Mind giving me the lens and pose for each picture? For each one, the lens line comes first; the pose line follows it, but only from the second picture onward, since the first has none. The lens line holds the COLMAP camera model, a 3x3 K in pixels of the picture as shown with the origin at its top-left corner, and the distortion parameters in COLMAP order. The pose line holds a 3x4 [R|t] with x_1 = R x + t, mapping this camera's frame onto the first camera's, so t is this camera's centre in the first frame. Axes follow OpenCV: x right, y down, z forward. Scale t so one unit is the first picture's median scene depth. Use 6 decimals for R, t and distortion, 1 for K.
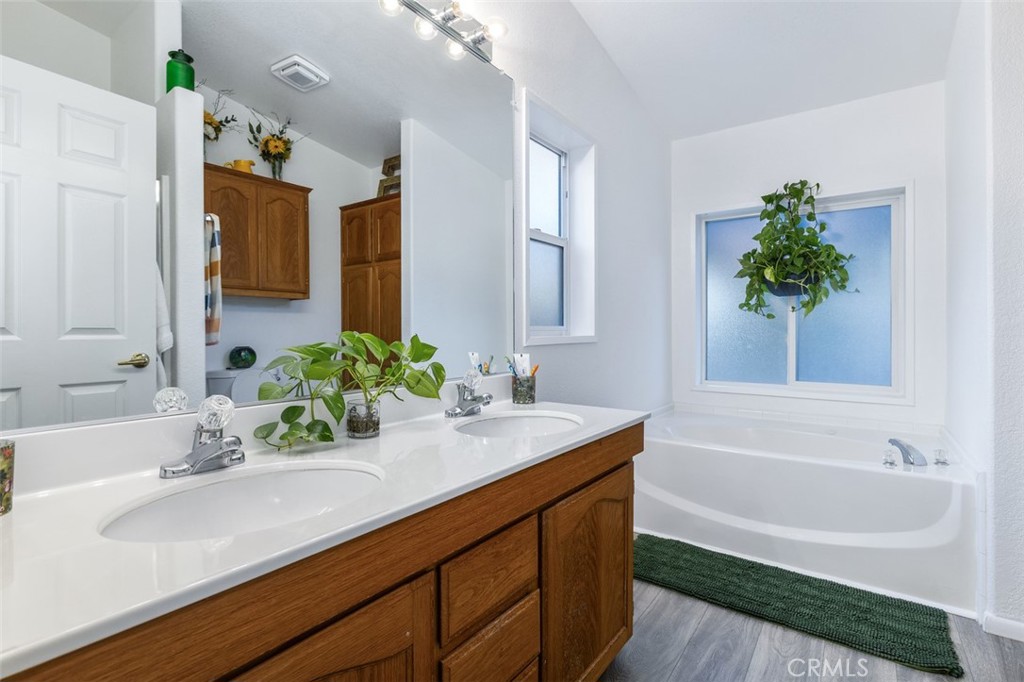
lens RADIAL K [[482.1, 0, 523.3], [0, 482.1, 334.9], [0, 0, 1]] dist [-0.017145, 0.000148]
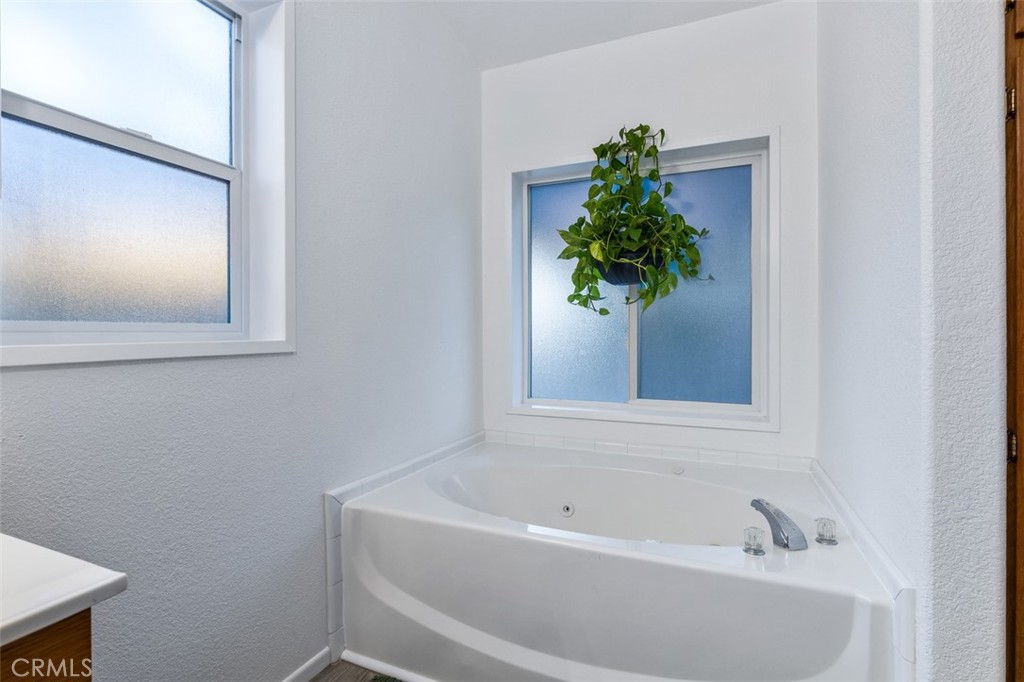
lens RADIAL K [[488.7, 0, 507.1], [0, 488.7, 342.9], [0, 0, 1]] dist [-0.013189, -0.000219]
pose [[0.979797, -0.005965, 0.199903, 0.233910], [0.003870, 0.999933, 0.010873, -0.000315], [-0.199955, -0.009880, 0.979755, 0.316540]]
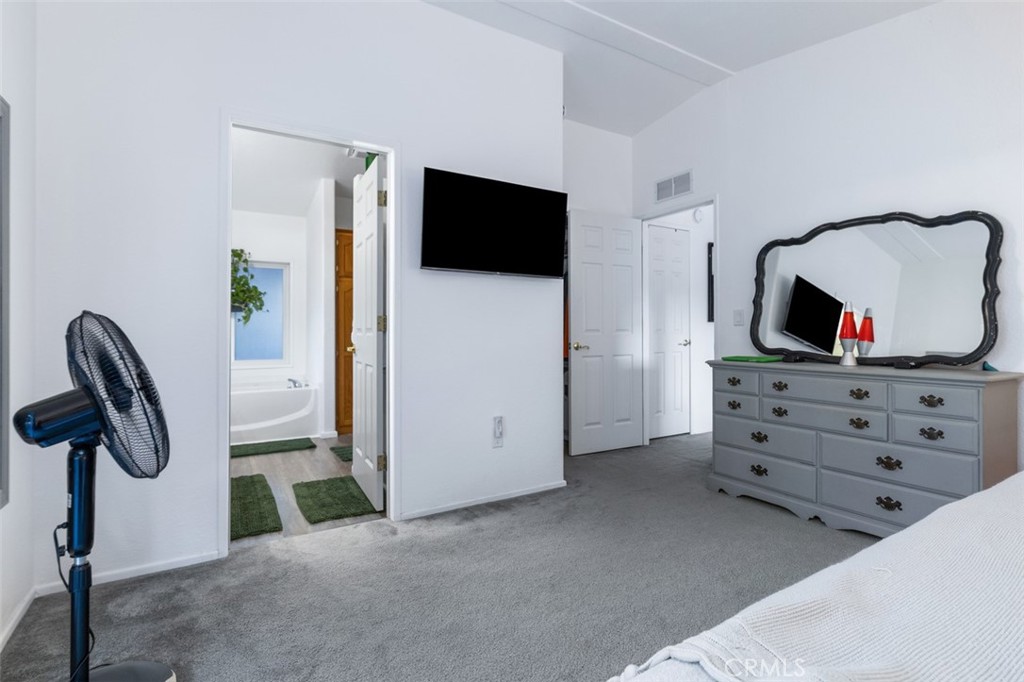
lens RADIAL K [[483.9, 0, 506.2], [0, 483.9, 334.0], [0, 0, 1]] dist [-0.001655, 0.000440]
pose [[0.406386, 0.004005, 0.913693, -0.699573], [-0.002241, 0.999992, -0.003386, 0.004296], [-0.913699, -0.000672, 0.406392, -0.680302]]
